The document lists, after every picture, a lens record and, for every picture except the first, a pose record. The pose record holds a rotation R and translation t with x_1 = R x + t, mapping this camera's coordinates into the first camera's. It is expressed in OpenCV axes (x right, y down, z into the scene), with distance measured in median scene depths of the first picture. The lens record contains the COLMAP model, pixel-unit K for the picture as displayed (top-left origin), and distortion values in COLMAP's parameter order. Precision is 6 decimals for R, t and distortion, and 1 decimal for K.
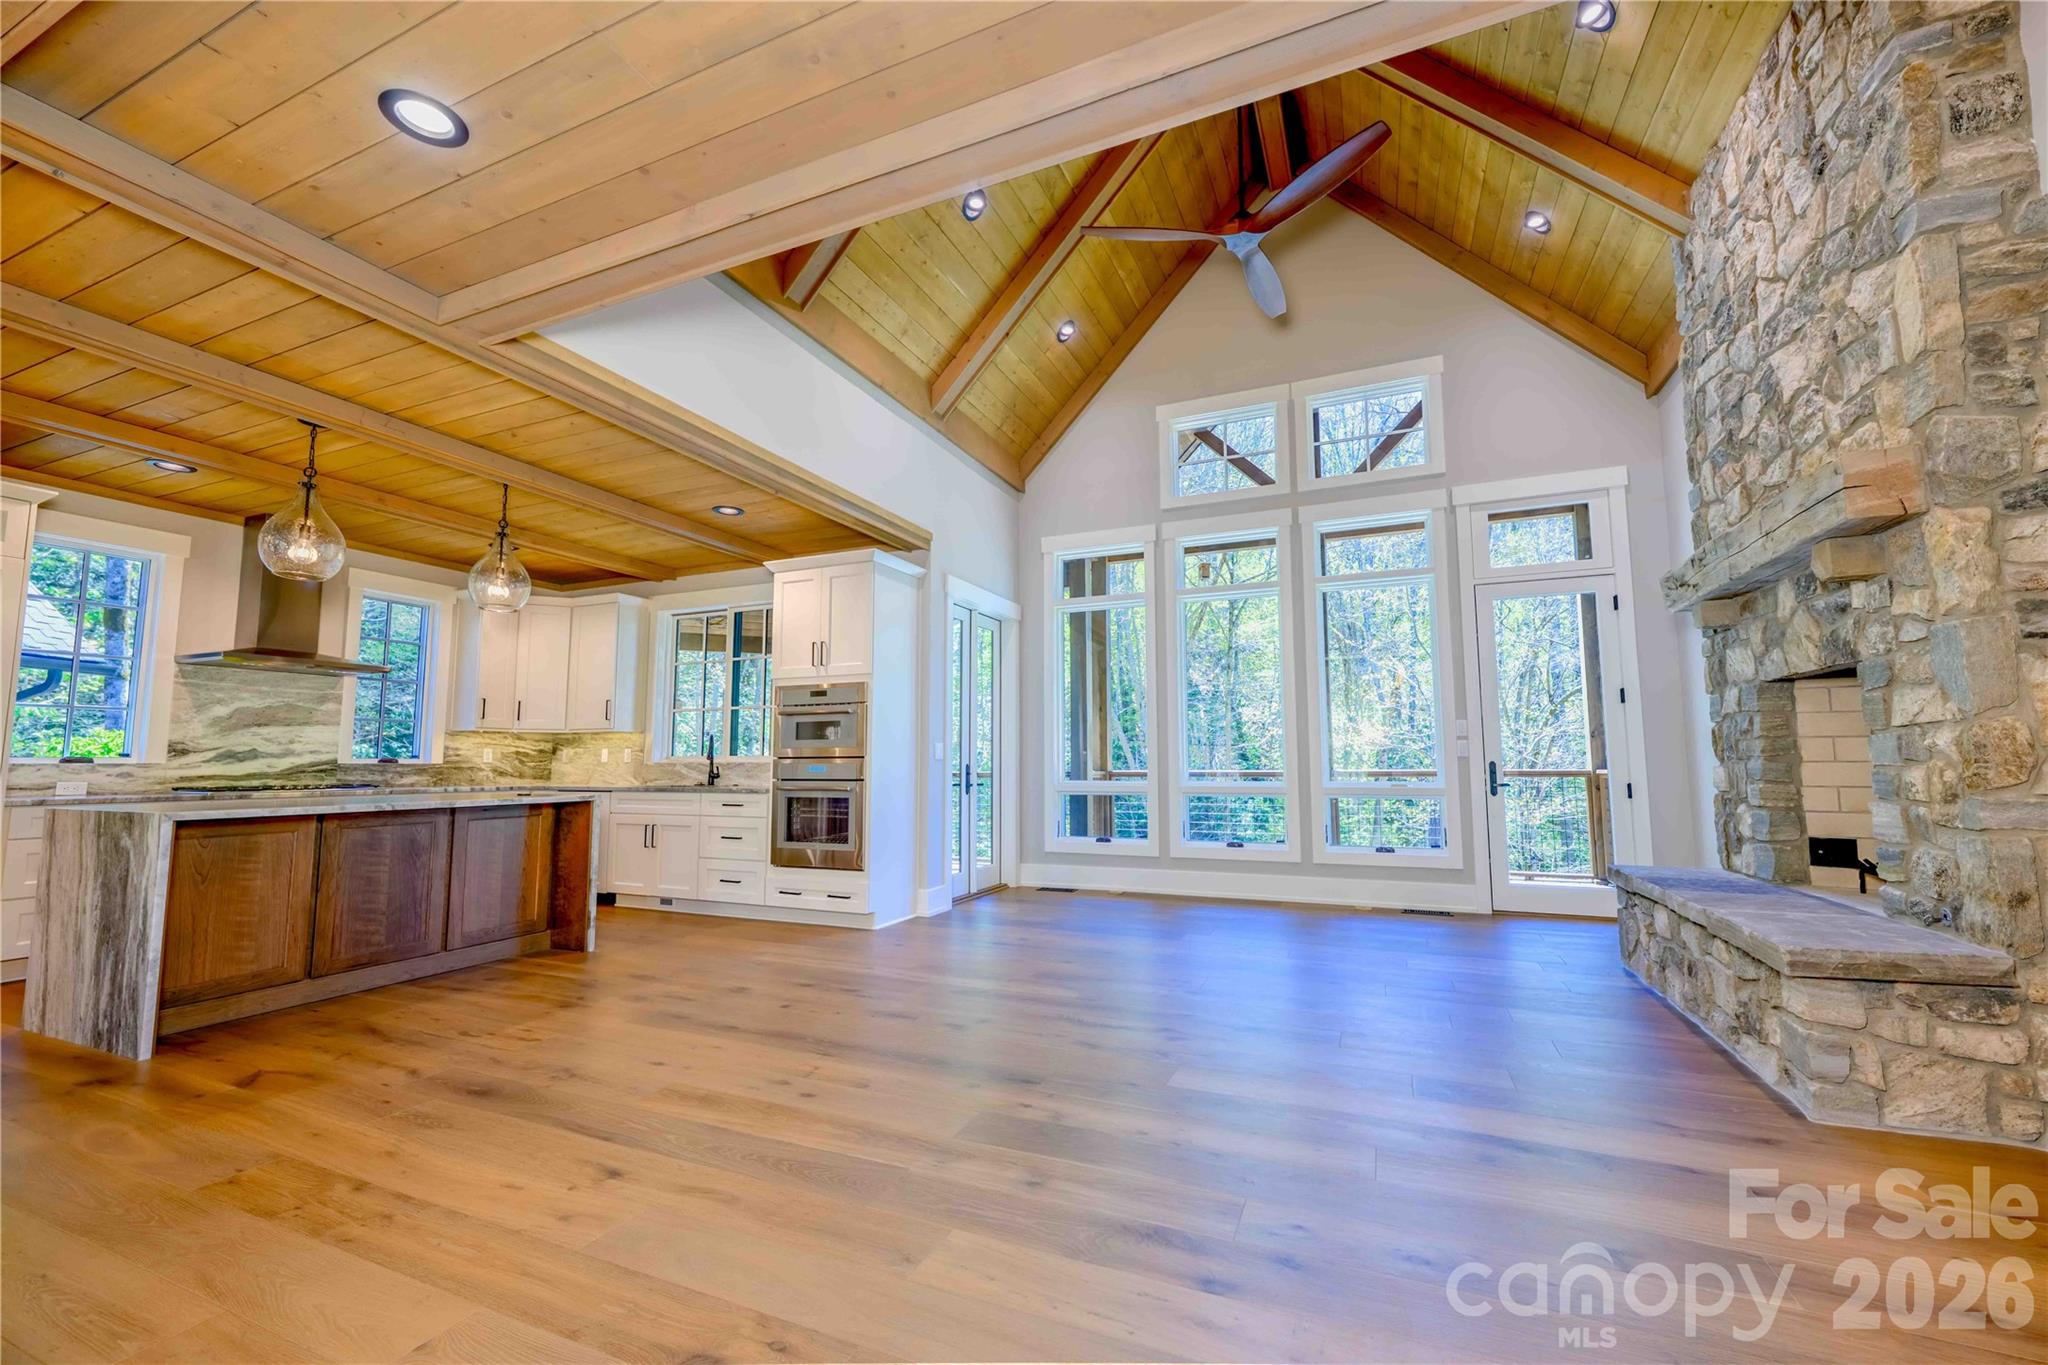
lens RADIAL K [[815.3, 0, 1035.6], [0, 815.3, 685.4], [0, 0, 1]] dist [-0.001096, 0.001093]
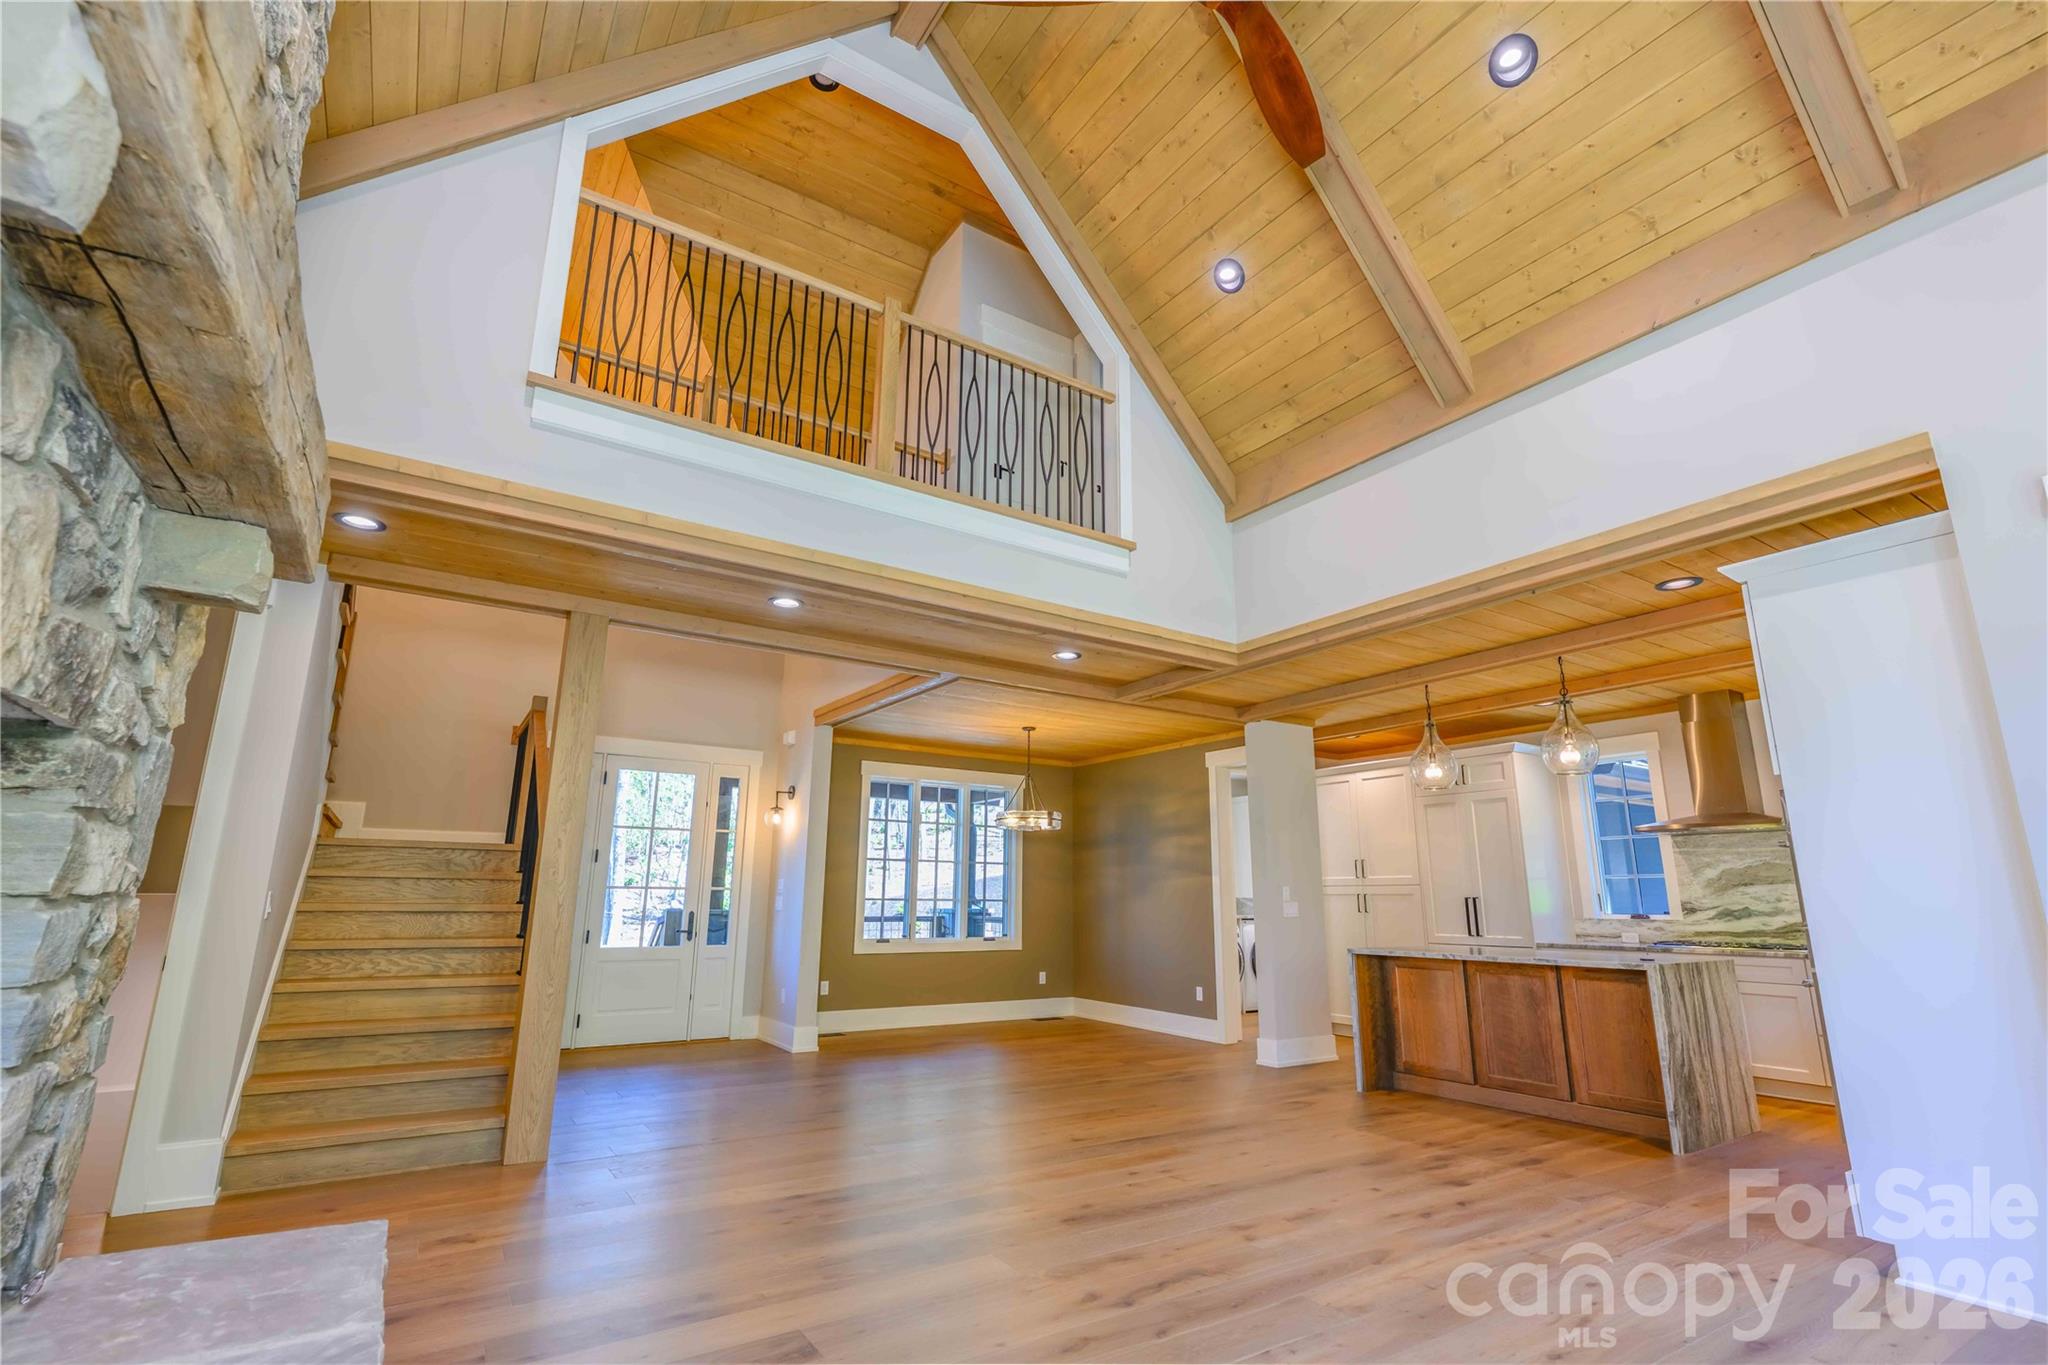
lens RADIAL K [[919.2, 0, 1013.6], [0, 919.2, 688.0], [0, 0, 1]] dist [-0.000443, 0.000099]
pose [[-0.559565, -0.188040, -0.807173, 0.644414], [0.073633, 0.958791, -0.274406, 0.064910], [0.825509, -0.212983, -0.522660, 0.942955]]
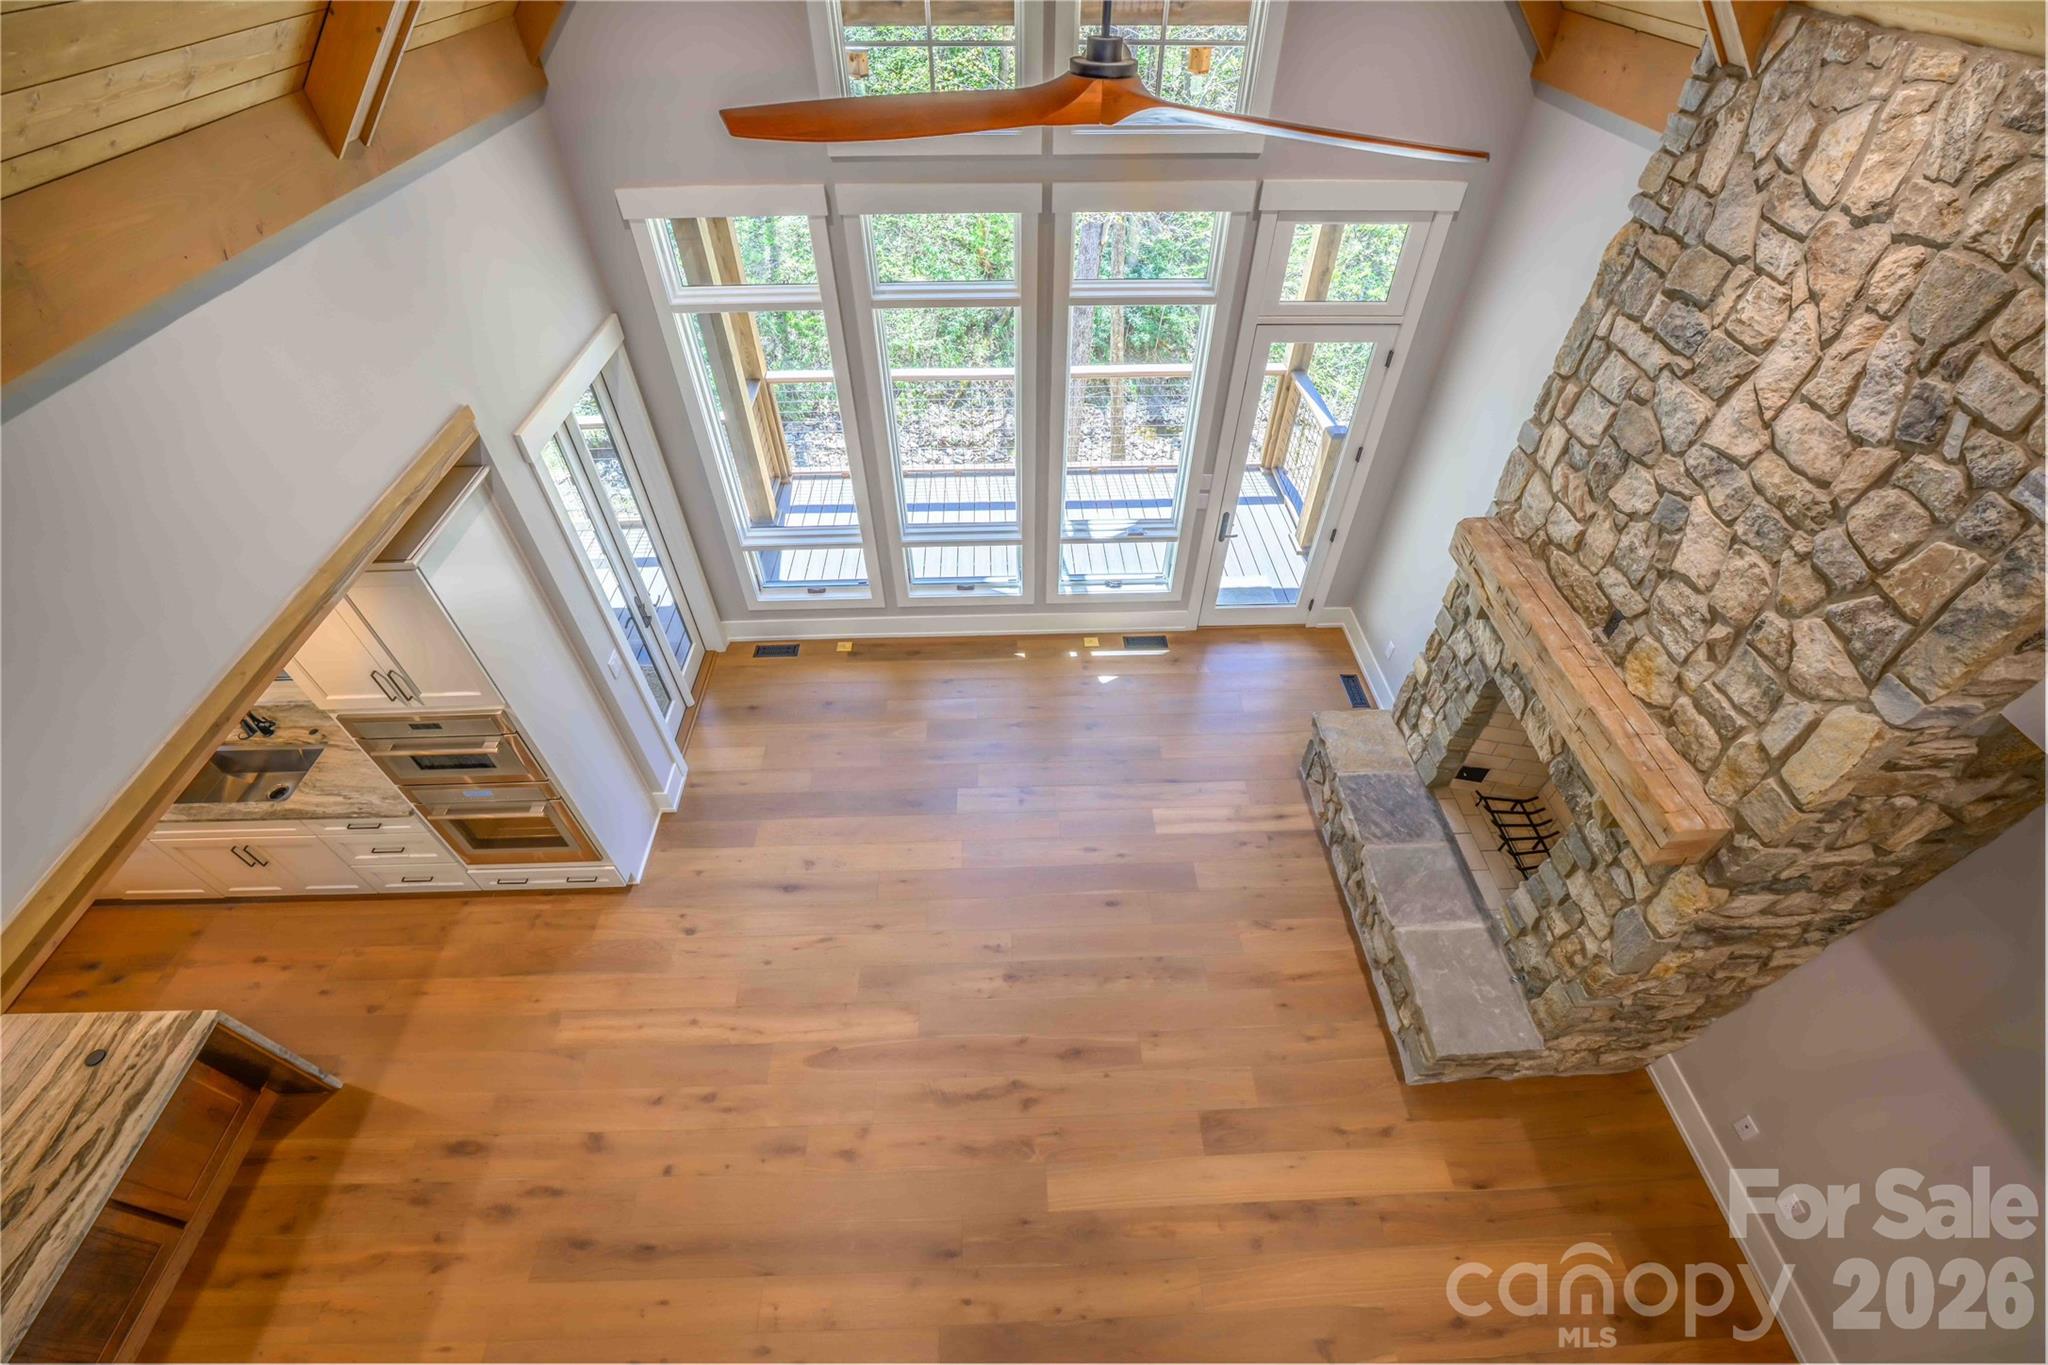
lens RADIAL K [[815.3, 0, 1034.2], [0, 815.3, 694.4], [0, 0, 1]] dist [-0.001096, 0.001093]
pose [[0.904496, -0.302853, 0.300277, -0.006070], [-0.049306, 0.625102, 0.778984, -0.594084], [-0.423622, -0.719393, 0.550470, 0.464363]]
